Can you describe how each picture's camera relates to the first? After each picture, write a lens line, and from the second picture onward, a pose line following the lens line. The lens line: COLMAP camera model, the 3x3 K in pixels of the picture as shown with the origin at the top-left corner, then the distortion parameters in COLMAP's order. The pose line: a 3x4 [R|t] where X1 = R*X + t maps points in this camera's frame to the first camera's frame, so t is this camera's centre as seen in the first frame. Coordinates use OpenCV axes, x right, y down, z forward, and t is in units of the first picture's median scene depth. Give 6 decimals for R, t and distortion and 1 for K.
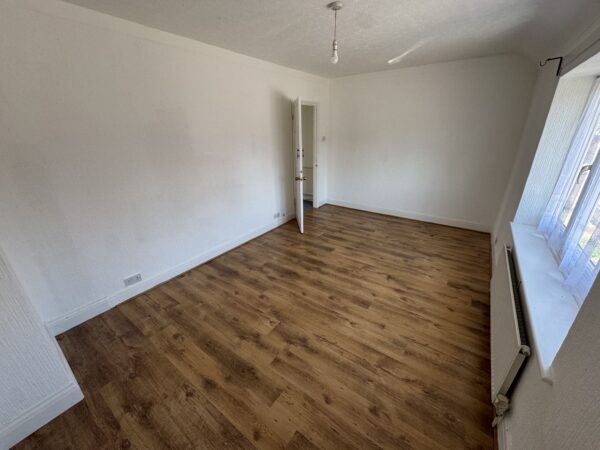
lens RADIAL K [[241.6, 0, 298.1], [0, 241.6, 224.7], [0, 0, 1]] dist [-0.003893, -0.000664]
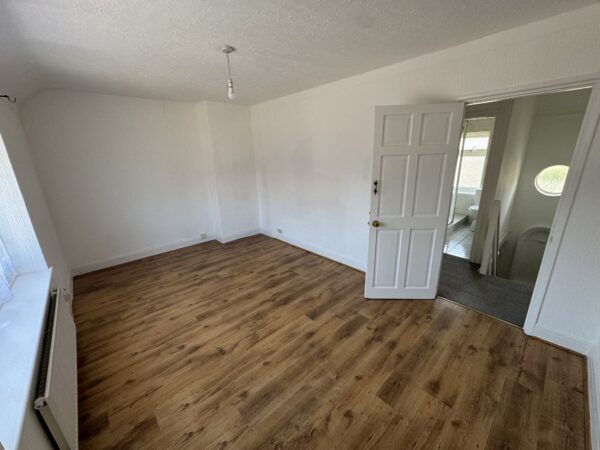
lens RADIAL K [[241.6, 0, 298.9], [0, 241.6, 225.4], [0, 0, 1]] dist [-0.003893, -0.000664]
pose [[-0.201235, 0.304504, -0.931011, 0.963562], [-0.329364, 0.874081, 0.357075, -0.498922], [0.922510, 0.378497, -0.075602, 1.202359]]
